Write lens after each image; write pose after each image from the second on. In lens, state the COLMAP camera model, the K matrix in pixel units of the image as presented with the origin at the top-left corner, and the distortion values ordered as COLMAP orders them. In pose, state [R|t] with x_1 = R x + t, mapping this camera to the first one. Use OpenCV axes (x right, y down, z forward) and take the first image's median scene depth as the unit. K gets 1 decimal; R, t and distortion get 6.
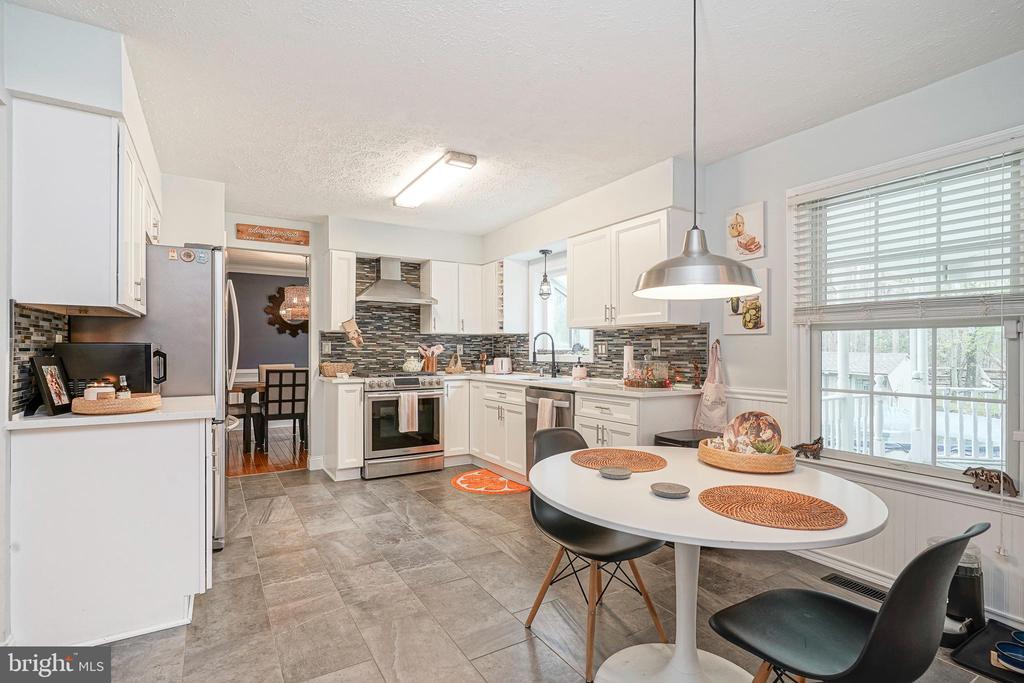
lens RADIAL K [[488.6, 0, 514.9], [0, 488.6, 346.0], [0, 0, 1]] dist [0.000941, 0.000150]
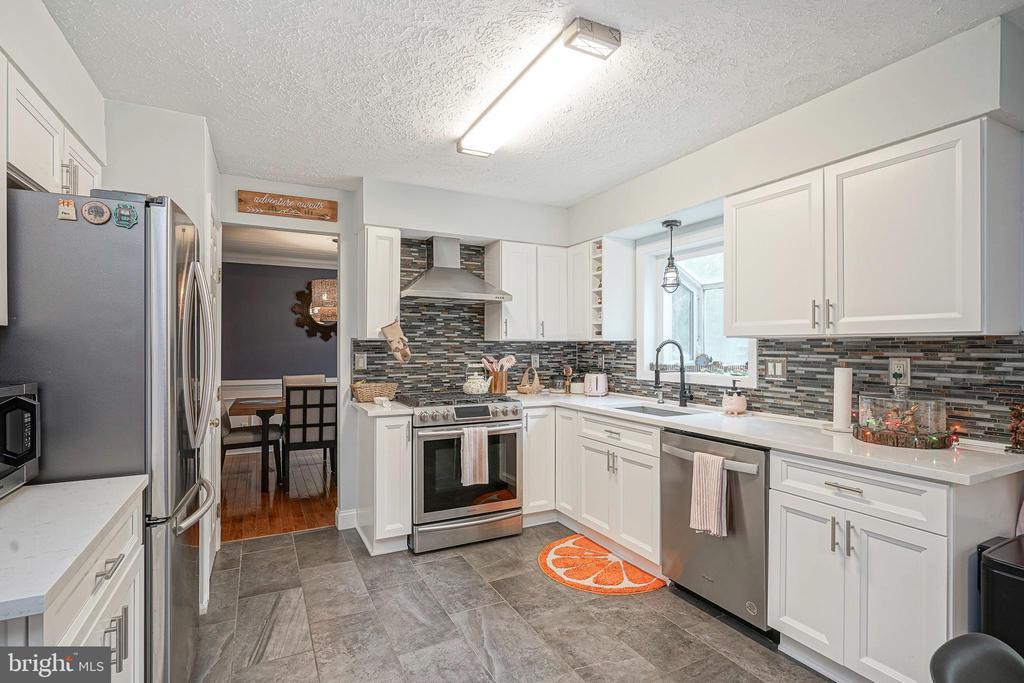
lens RADIAL K [[488.6, 0, 515.1], [0, 488.6, 341.2], [0, 0, 1]] dist [0.000941, 0.000150]
pose [[0.997266, -0.000482, -0.073899, -0.113896], [0.000379, 0.999999, -0.001413, -0.028579], [0.073899, 0.001381, 0.997265, 0.323171]]
